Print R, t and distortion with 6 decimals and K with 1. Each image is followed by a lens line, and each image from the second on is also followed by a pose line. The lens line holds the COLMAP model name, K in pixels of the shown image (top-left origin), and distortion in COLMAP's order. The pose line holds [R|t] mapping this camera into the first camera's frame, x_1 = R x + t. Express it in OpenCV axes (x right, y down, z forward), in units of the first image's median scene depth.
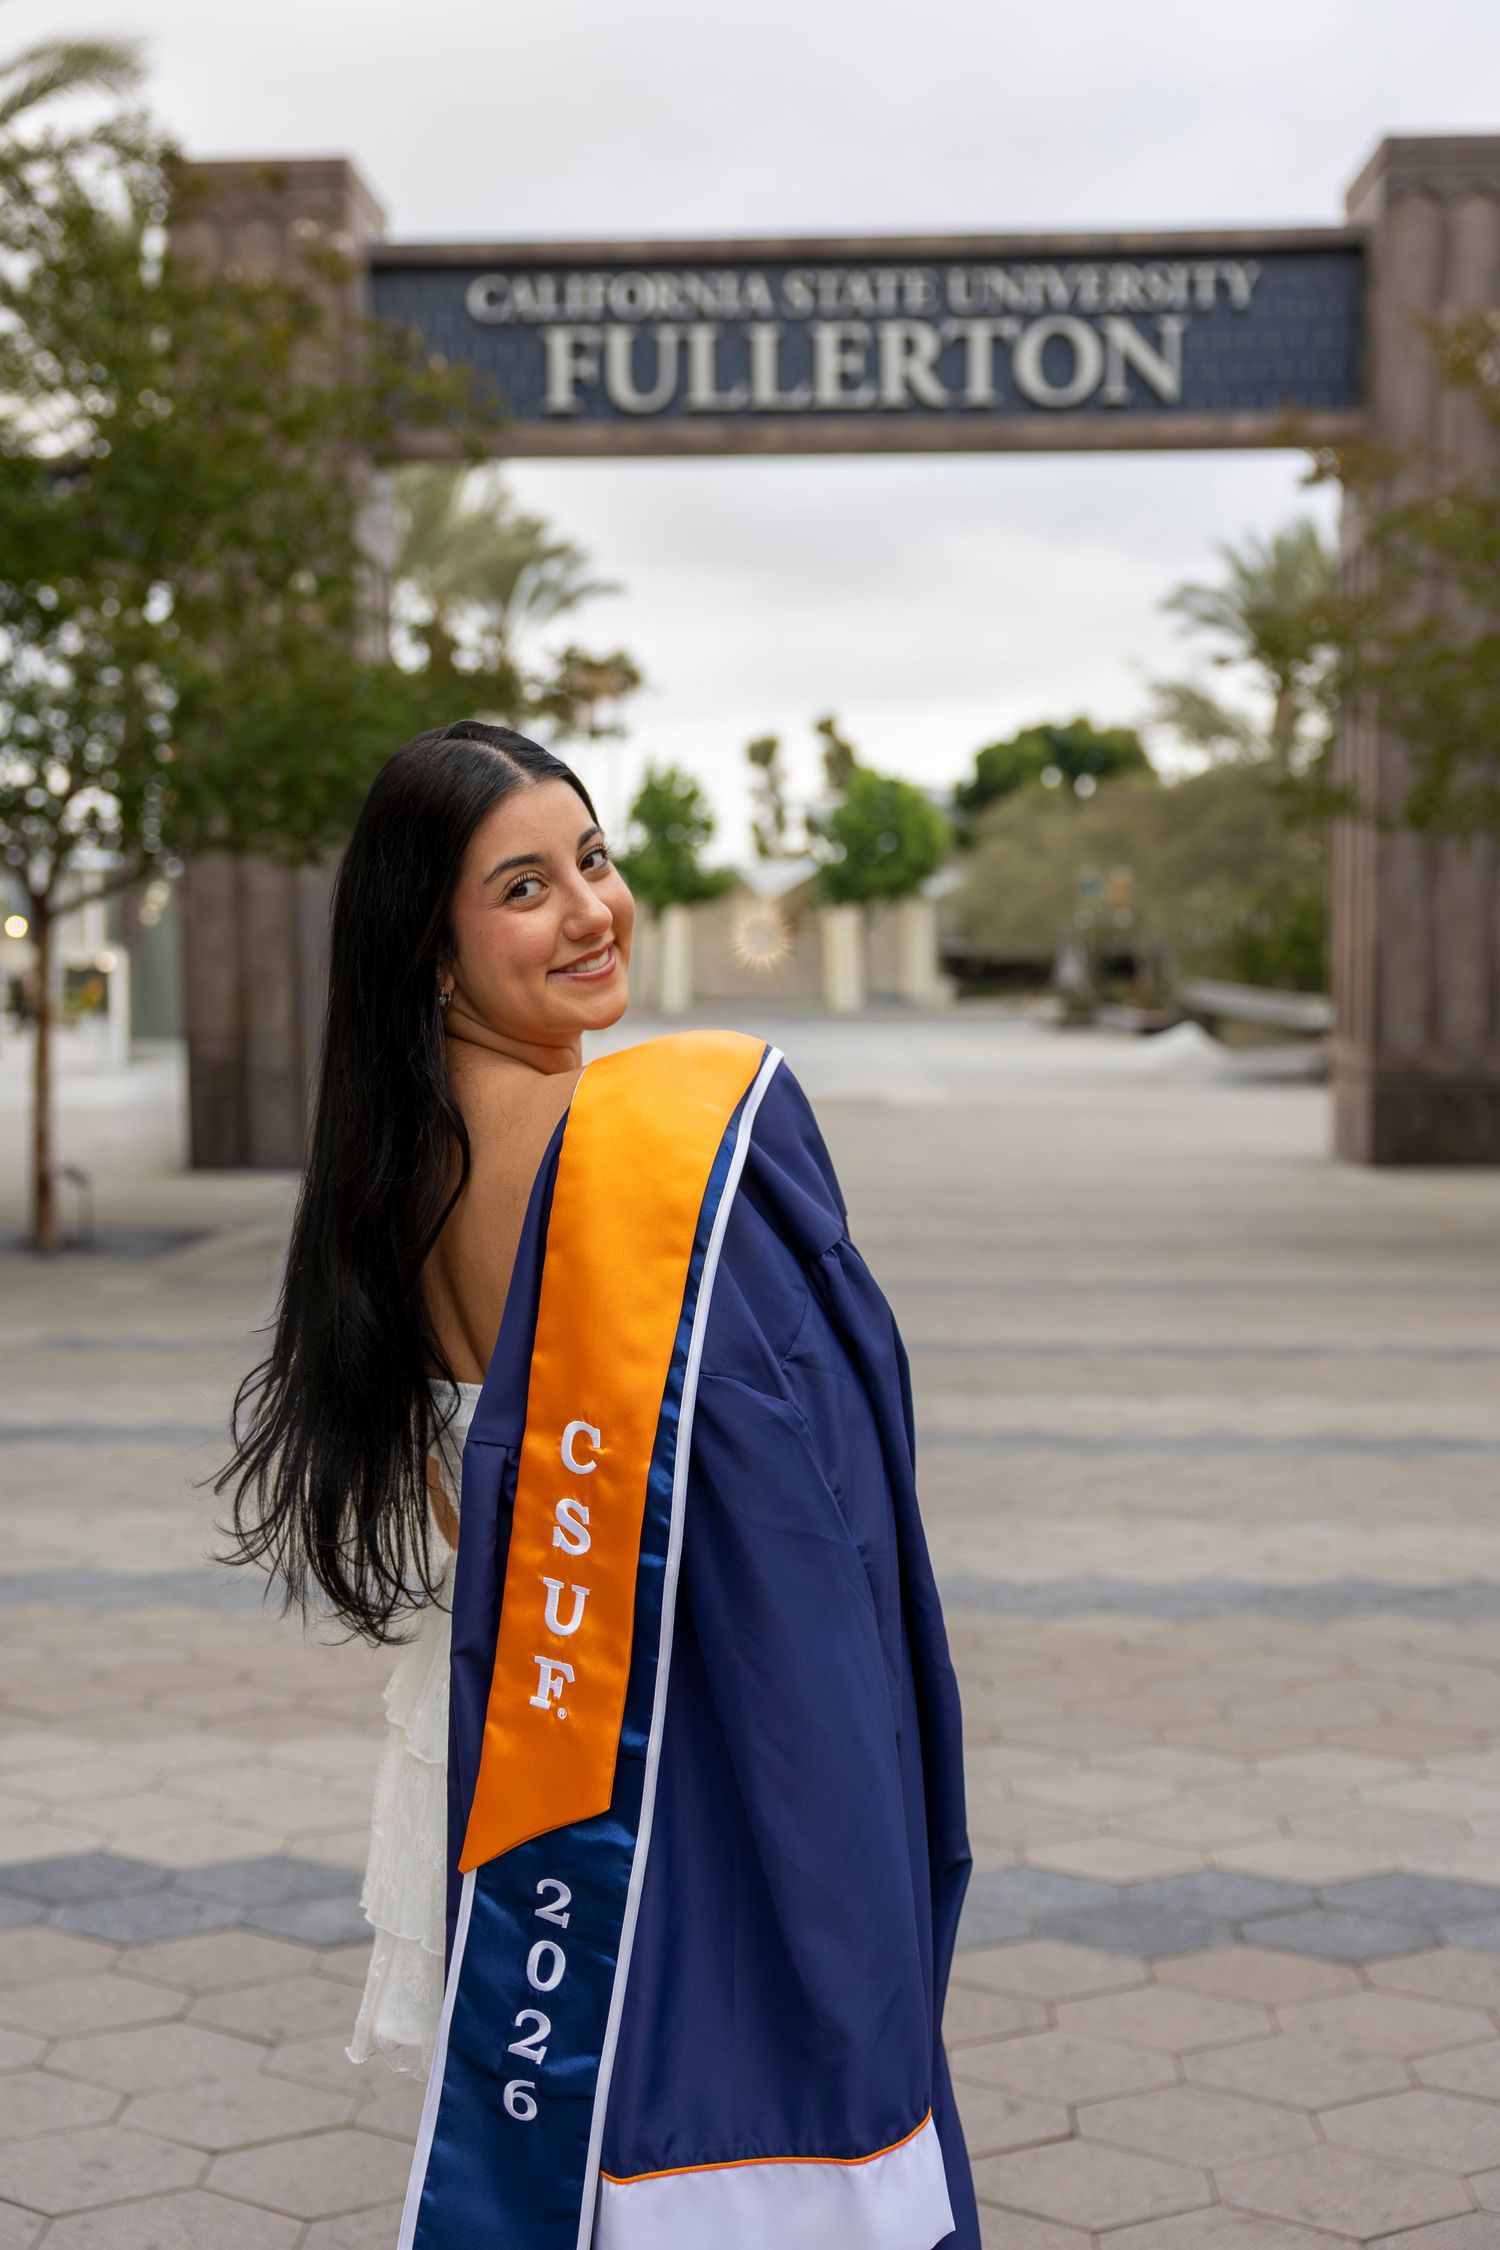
lens RADIAL K [[2703.9, 0, 750.0], [0, 2703.9, 1125.0], [0, 0, 1]] dist [0.003359, 0.004963]
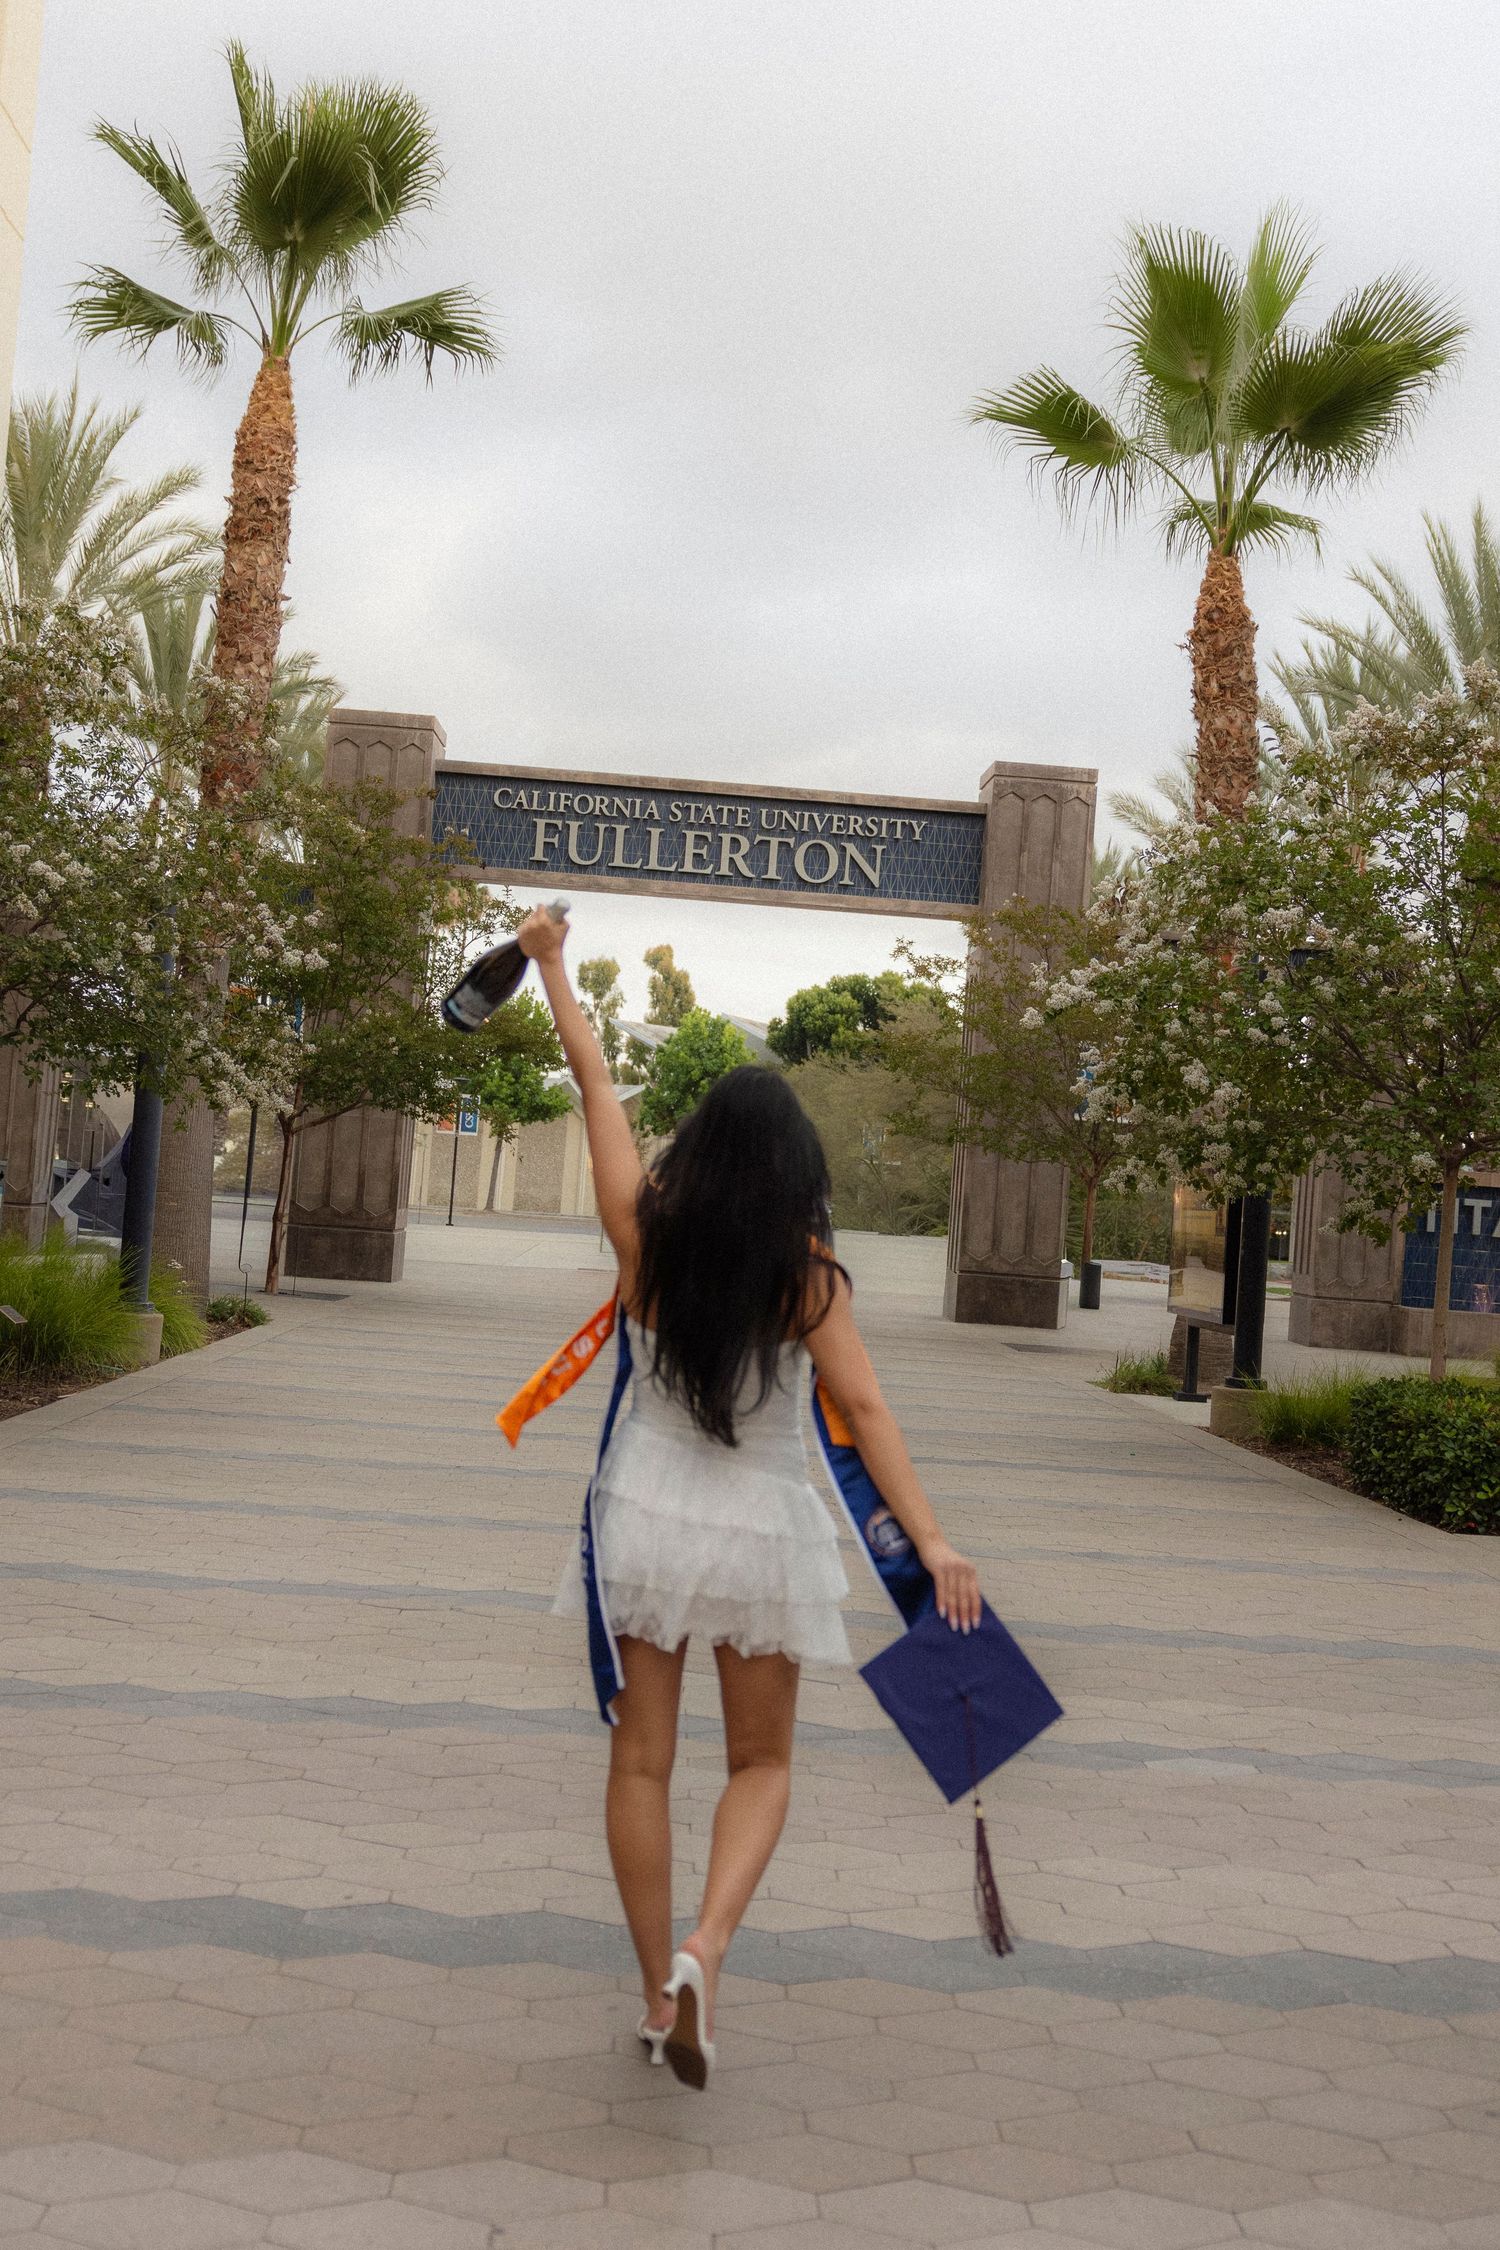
lens RADIAL K [[2703.9, 0, 750.0], [0, 2703.9, 1125.0], [0, 0, 1]] dist [0.003359, 0.004963]
pose [[0.994424, 0.081354, 0.067101, -0.037049], [-0.075885, 0.993871, -0.080385, 0.041840], [-0.073229, 0.074845, 0.994503, -0.781033]]
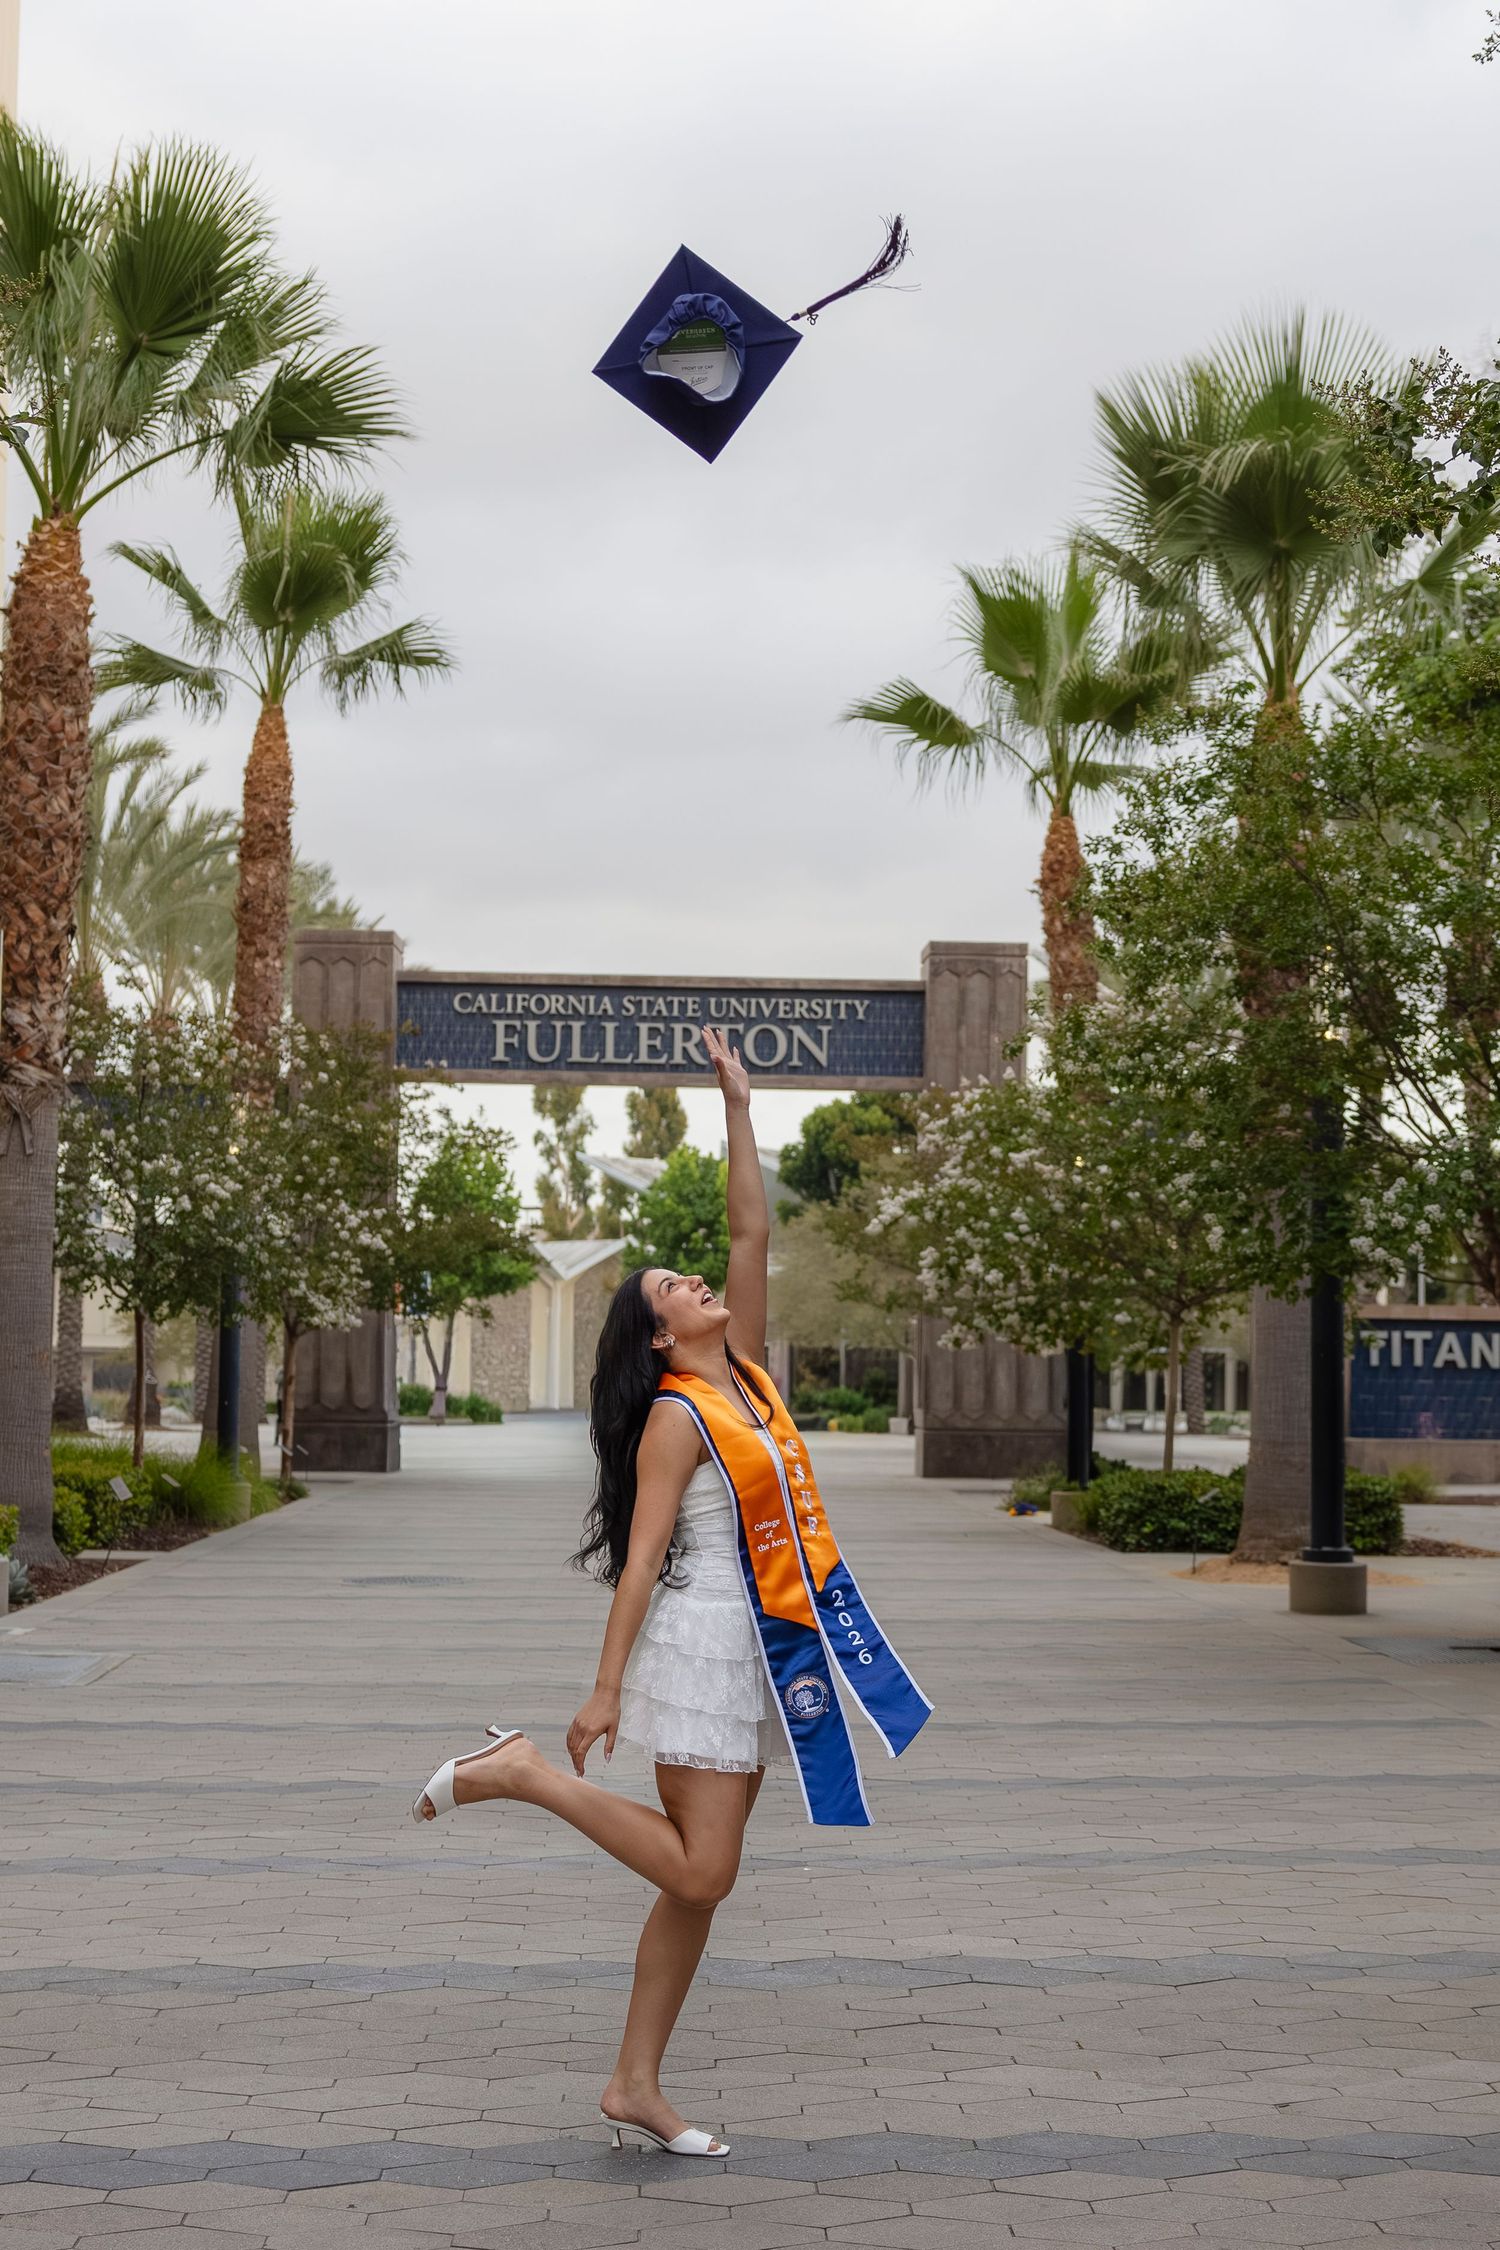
lens RADIAL K [[4425.3, 0, 750.0], [0, 4425.3, 1125.0], [0, 0, 1]] dist [0.019502, -0.060949]
pose [[0.998402, 0.023666, 0.051322, -0.053954], [-0.017902, 0.993770, -0.110004, 0.113068], [-0.053606, 0.108910, 0.992605, -2.058412]]
